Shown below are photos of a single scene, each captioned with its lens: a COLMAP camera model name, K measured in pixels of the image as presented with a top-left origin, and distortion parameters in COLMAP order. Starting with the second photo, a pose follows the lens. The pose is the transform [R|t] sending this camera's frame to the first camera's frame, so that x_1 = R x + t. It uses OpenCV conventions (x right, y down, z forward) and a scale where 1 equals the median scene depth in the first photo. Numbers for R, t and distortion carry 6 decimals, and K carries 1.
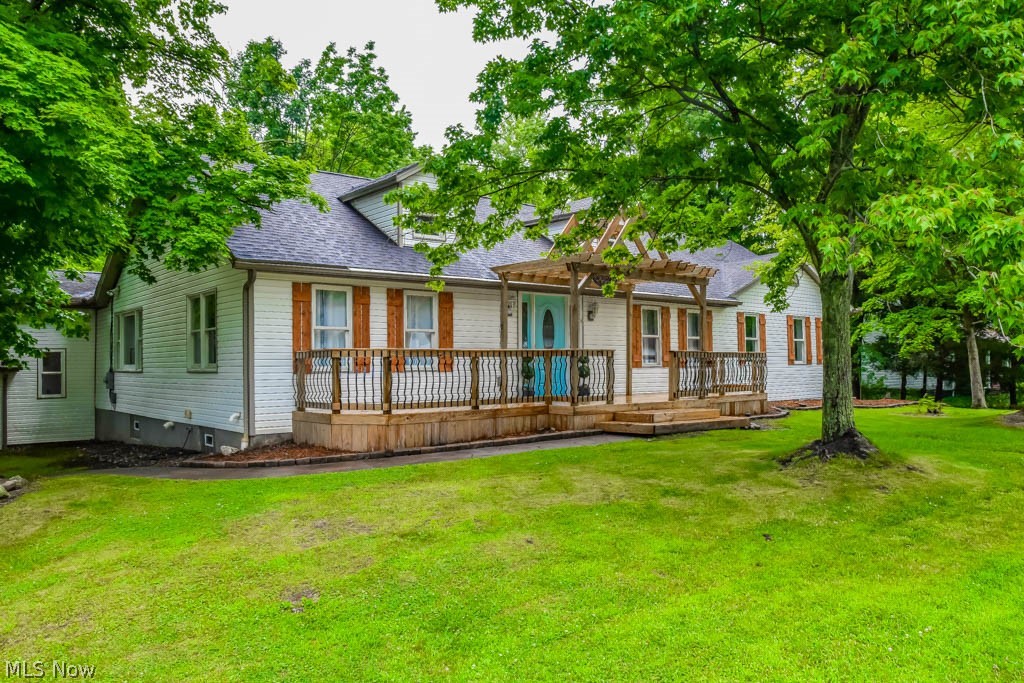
lens RADIAL K [[774.9, 0, 515.9], [0, 774.9, 343.5], [0, 0, 1]] dist [-0.106875, 0.064761]
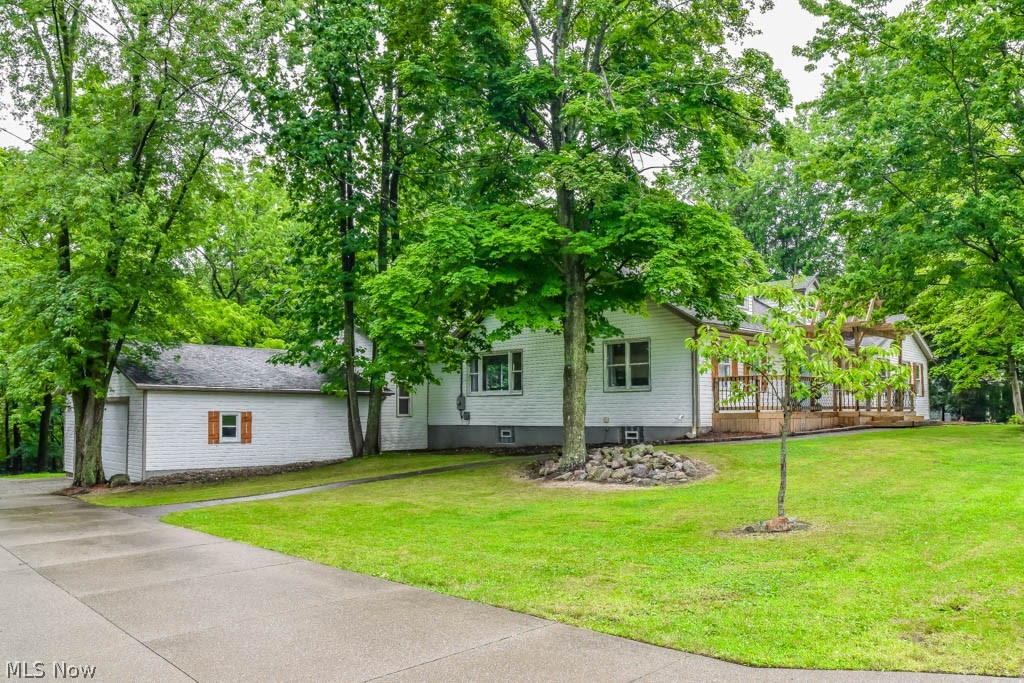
lens RADIAL K [[774.9, 0, 511.9], [0, 774.9, 342.6], [0, 0, 1]] dist [-0.106875, 0.064761]
pose [[0.998428, 0.009850, 0.055173, -0.754016], [-0.006344, 0.997970, -0.063362, 0.040091], [-0.055686, 0.062913, 0.996464, -0.609117]]
